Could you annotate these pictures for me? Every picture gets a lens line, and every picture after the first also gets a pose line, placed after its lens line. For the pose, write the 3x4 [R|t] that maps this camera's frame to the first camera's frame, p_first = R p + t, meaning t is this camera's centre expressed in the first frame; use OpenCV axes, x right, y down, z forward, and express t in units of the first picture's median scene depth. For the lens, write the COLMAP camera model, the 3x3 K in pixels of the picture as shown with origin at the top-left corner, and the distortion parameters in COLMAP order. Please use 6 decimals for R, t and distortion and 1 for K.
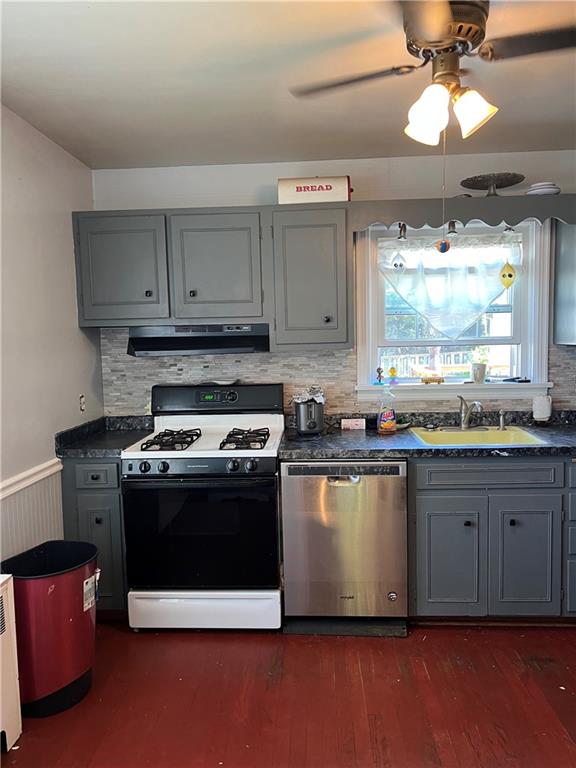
lens RADIAL K [[578.5, 0, 288.0], [0, 578.5, 390.1], [0, 0, 1]] dist [0.039598, -0.039139]
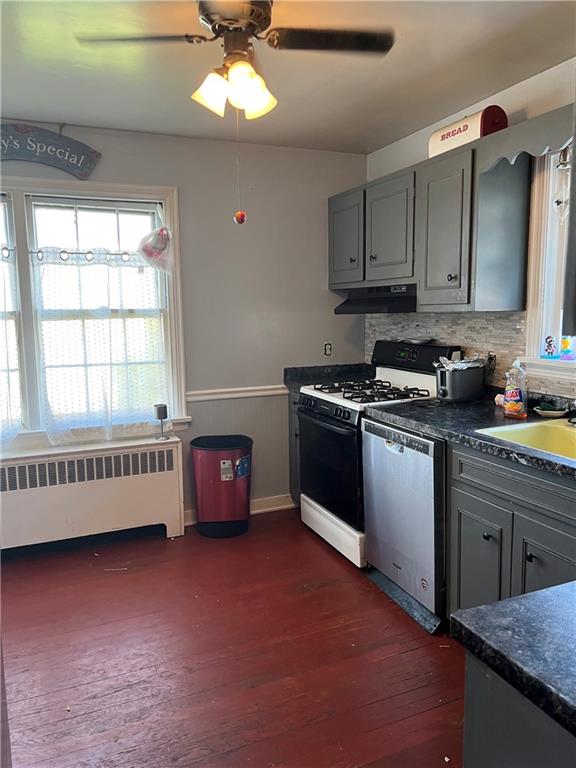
lens RADIAL K [[578.5, 0, 285.5], [0, 578.5, 380.2], [0, 0, 1]] dist [0.039598, -0.039139]
pose [[0.424180, 0.129394, -0.896286, 0.782971], [-0.074512, 0.991370, 0.107857, -0.041572], [0.902507, 0.021034, 0.430161, 0.371275]]
